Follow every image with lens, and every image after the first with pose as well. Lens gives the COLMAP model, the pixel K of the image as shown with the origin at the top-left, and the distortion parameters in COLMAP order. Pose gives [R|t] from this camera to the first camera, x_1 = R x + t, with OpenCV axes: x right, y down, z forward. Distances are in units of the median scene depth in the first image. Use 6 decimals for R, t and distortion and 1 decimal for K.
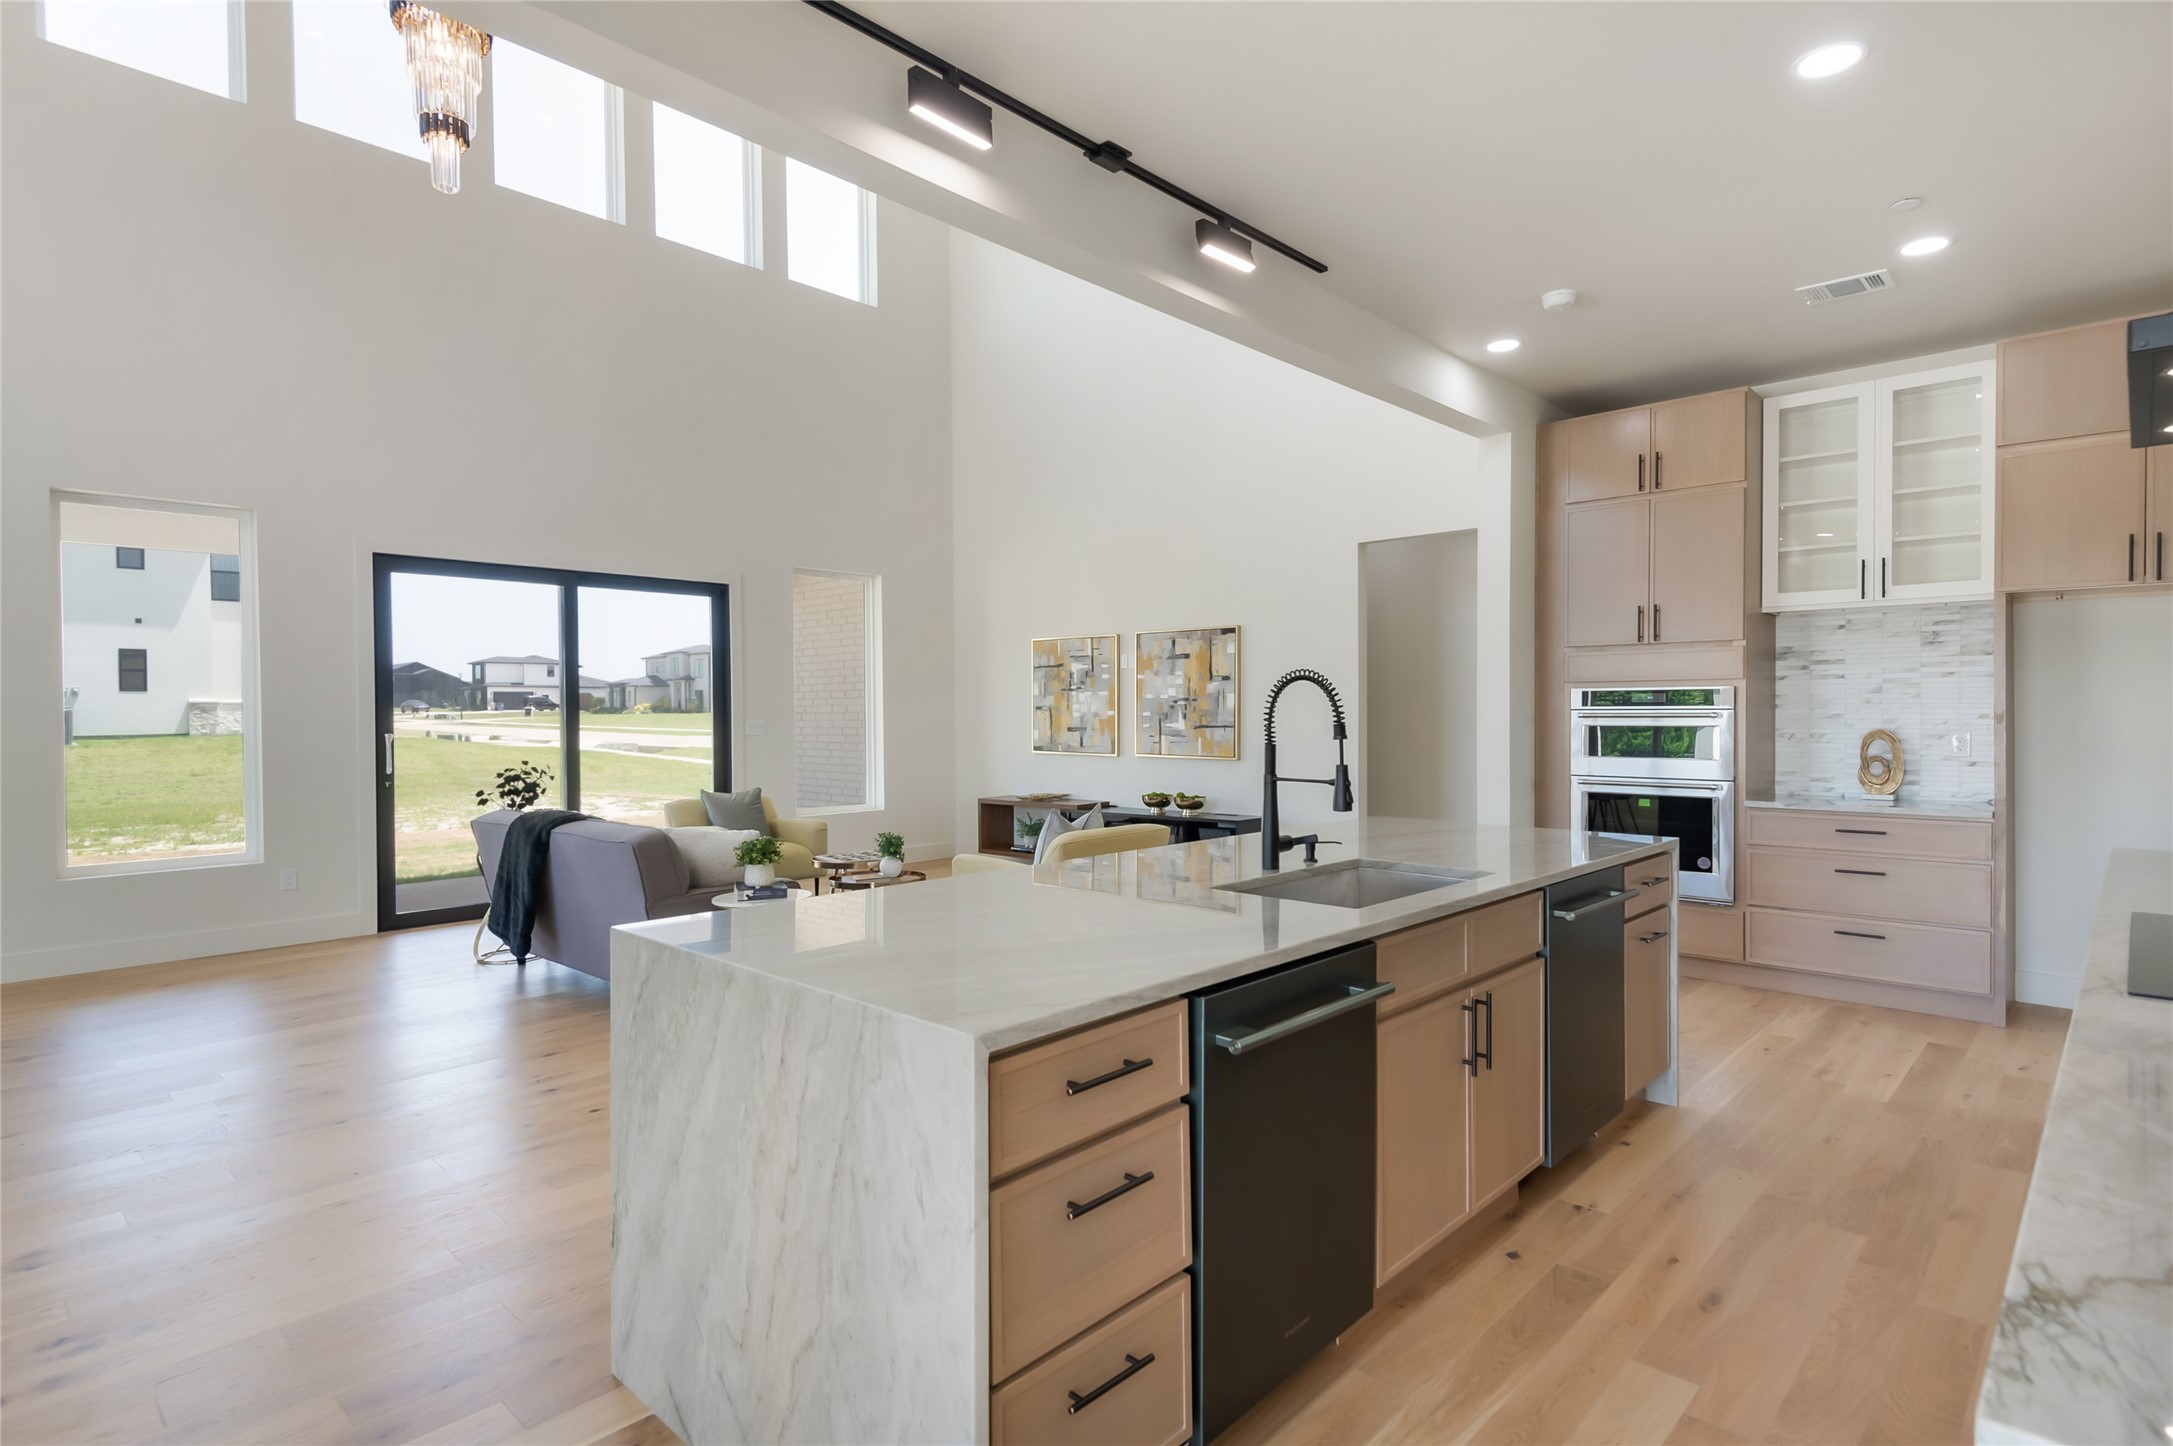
lens RADIAL K [[1097.3, 0, 1086.5], [0, 1097.3, 723.0], [0, 0, 1]] dist [0.049158, -0.025681]
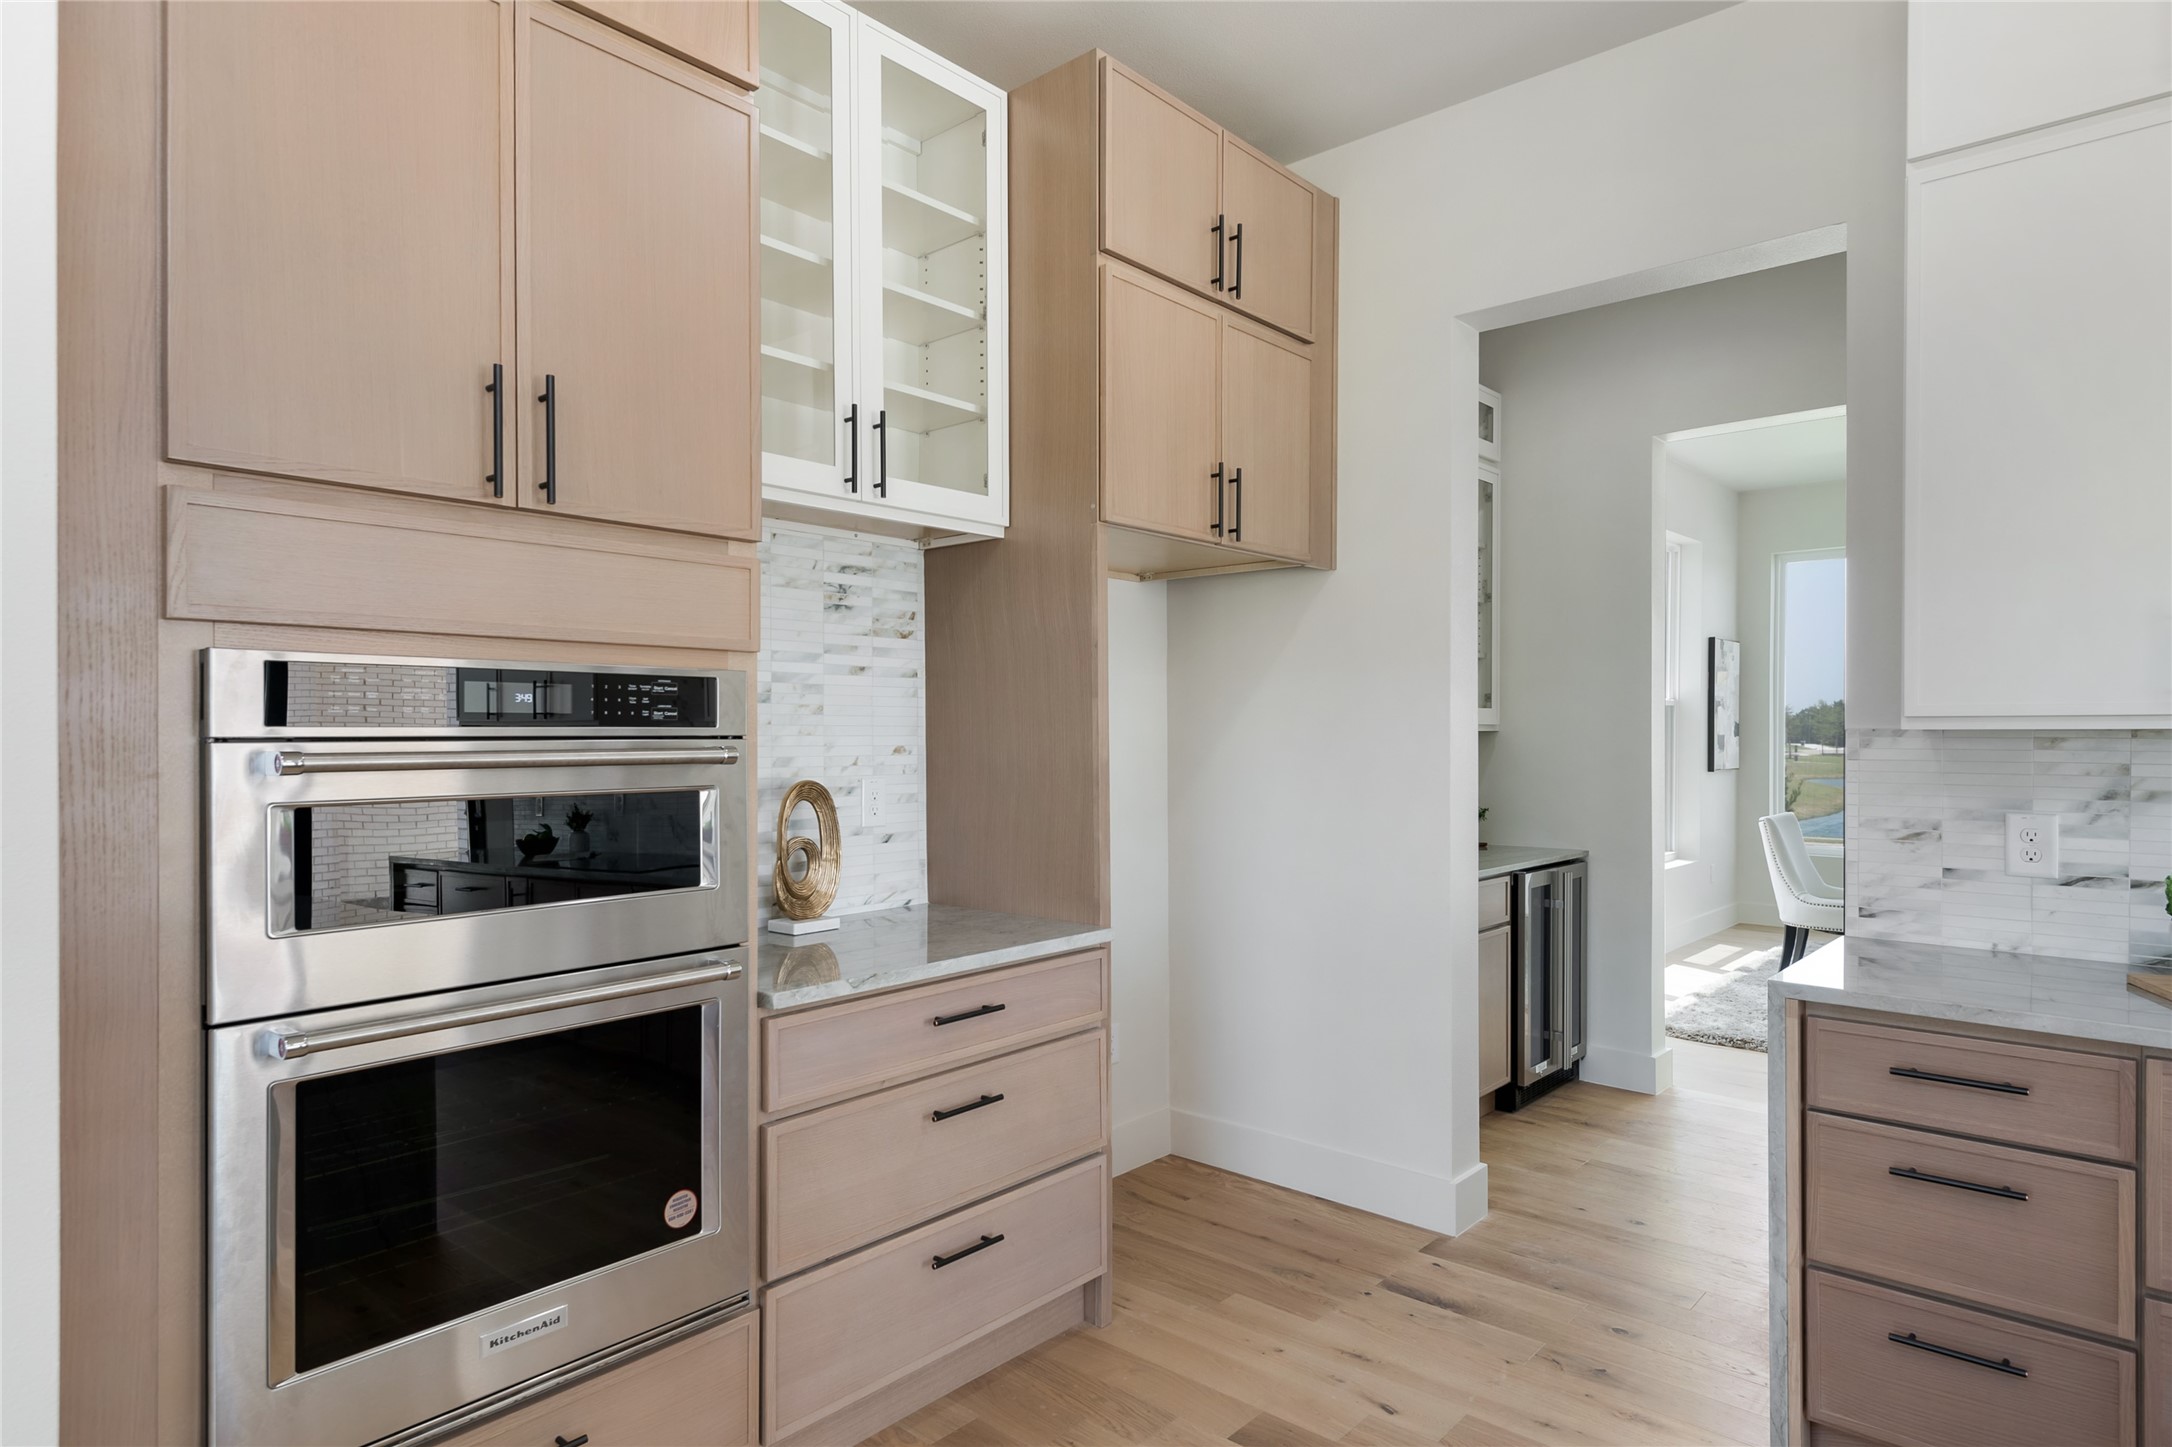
lens RADIAL K [[1234.2, 0, 1086.9], [0, 1234.2, 735.5], [0, 0, 1]] dist [0.056046, -0.031148]
pose [[-0.033995, -0.000335, 0.999422, 0.186344], [0.009754, 0.999952, 0.000667, -0.012173], [-0.999374, 0.009771, -0.033991, 0.894434]]
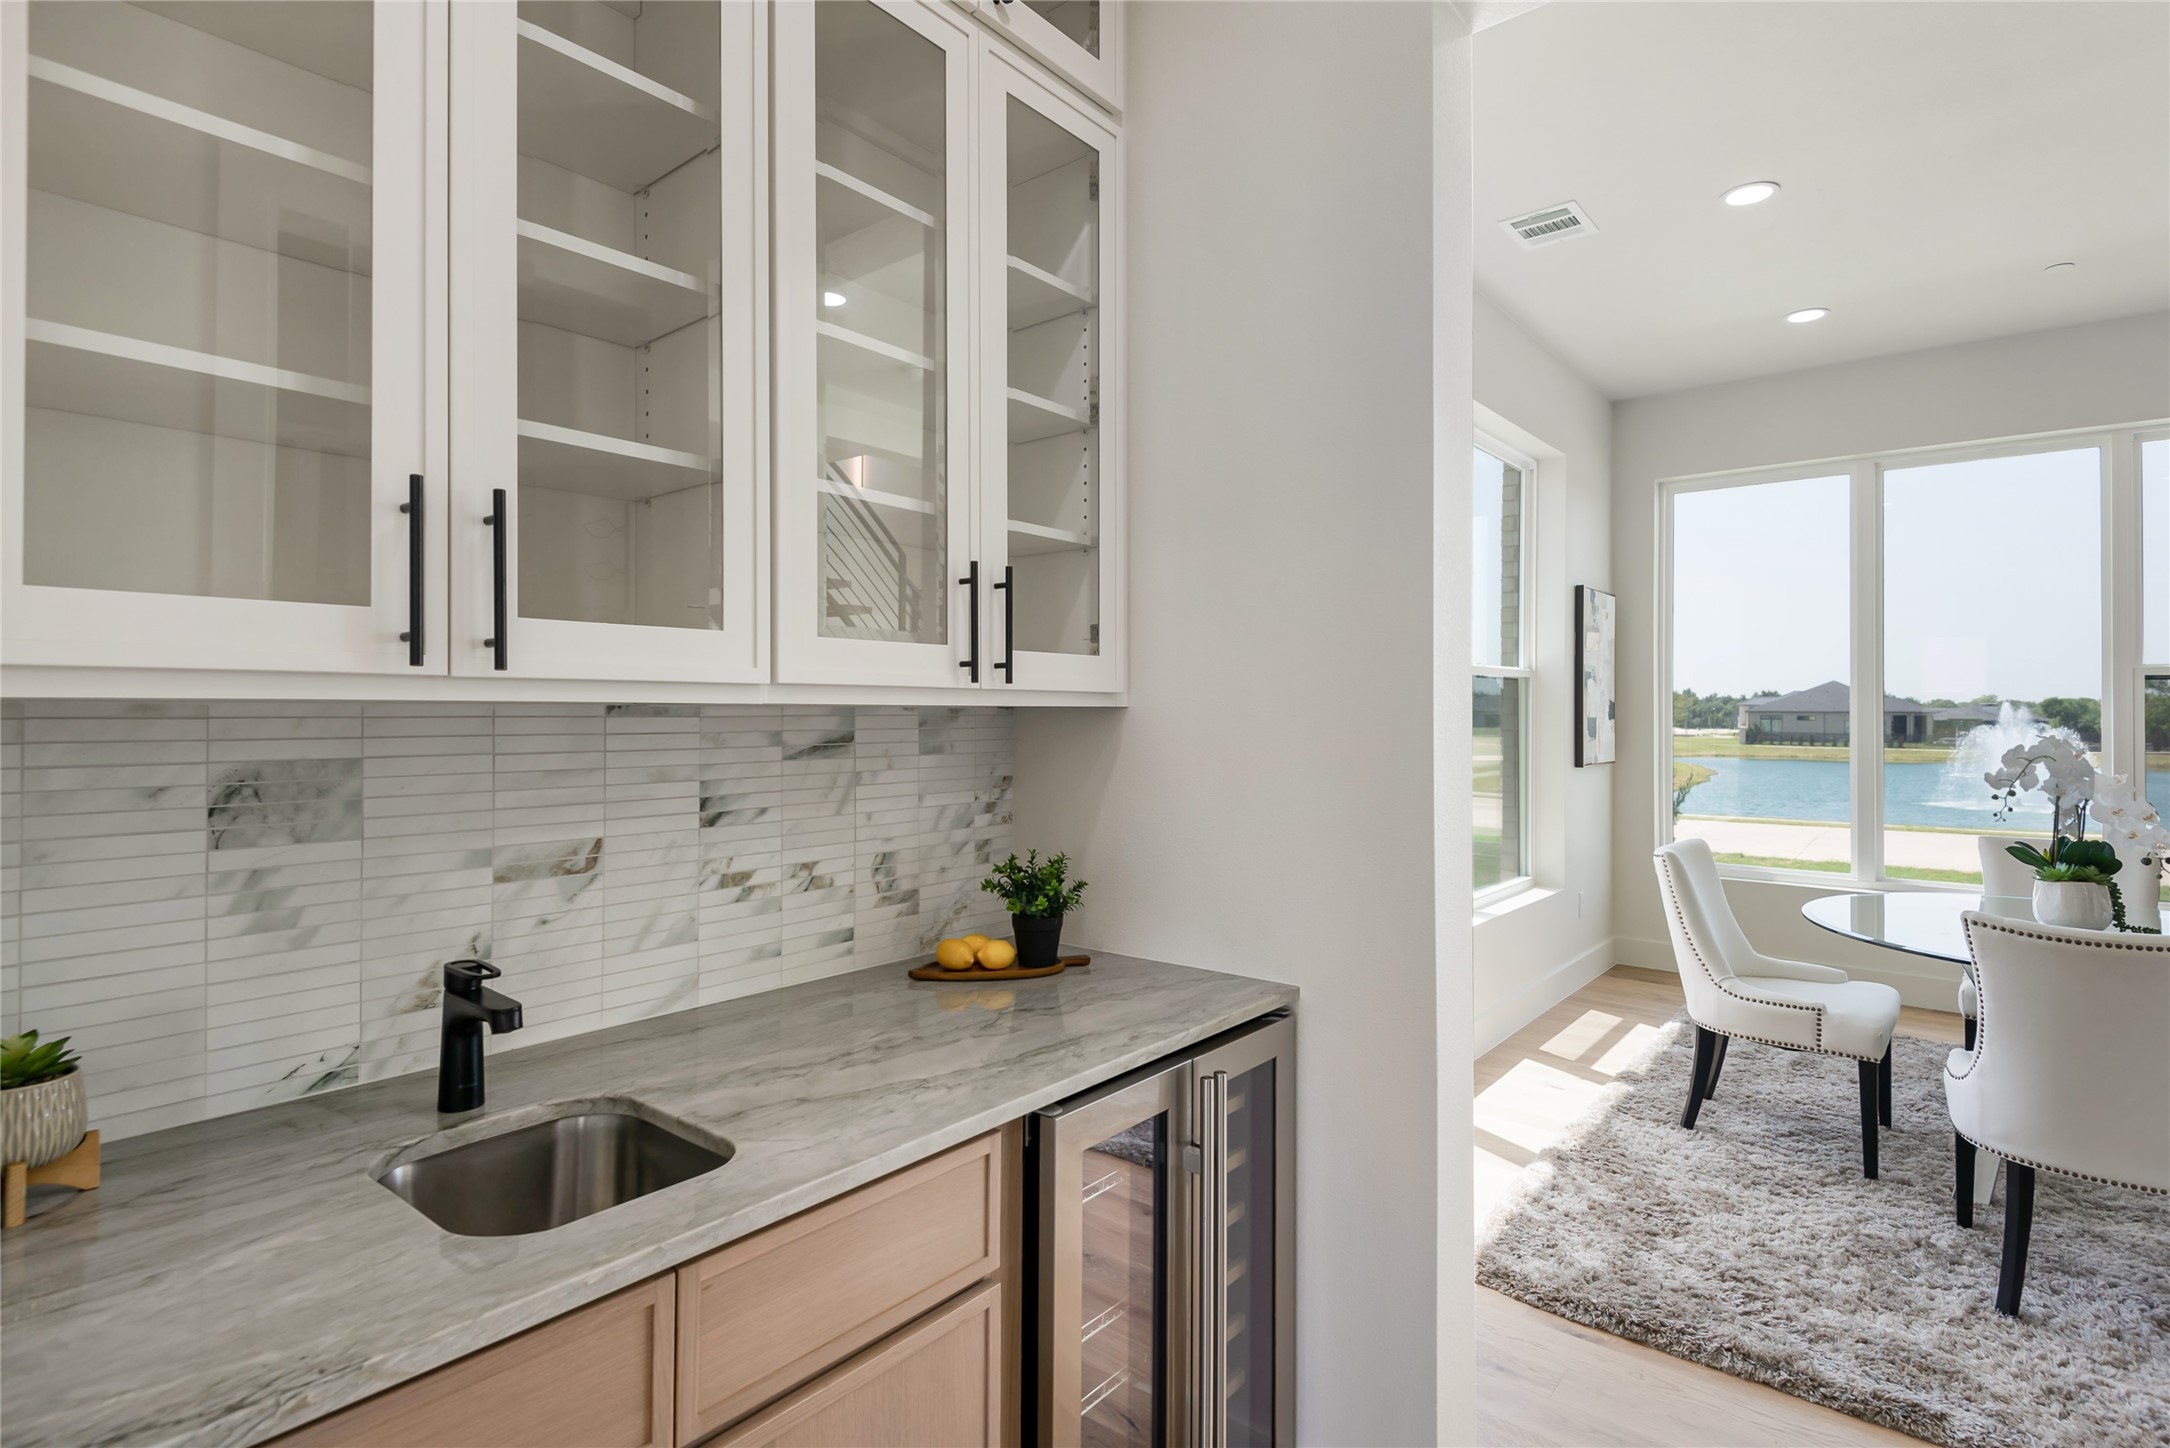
lens RADIAL K [[1082.6, 0, 1083.7], [0, 1082.6, 717.2], [0, 0, 1]] dist [0.042769, -0.026173]
pose [[-0.071820, 0.001900, 0.997416, 0.741946], [0.011153, 0.999937, -0.001102, -0.008687], [-0.997355, 0.011045, -0.071837, 0.593507]]
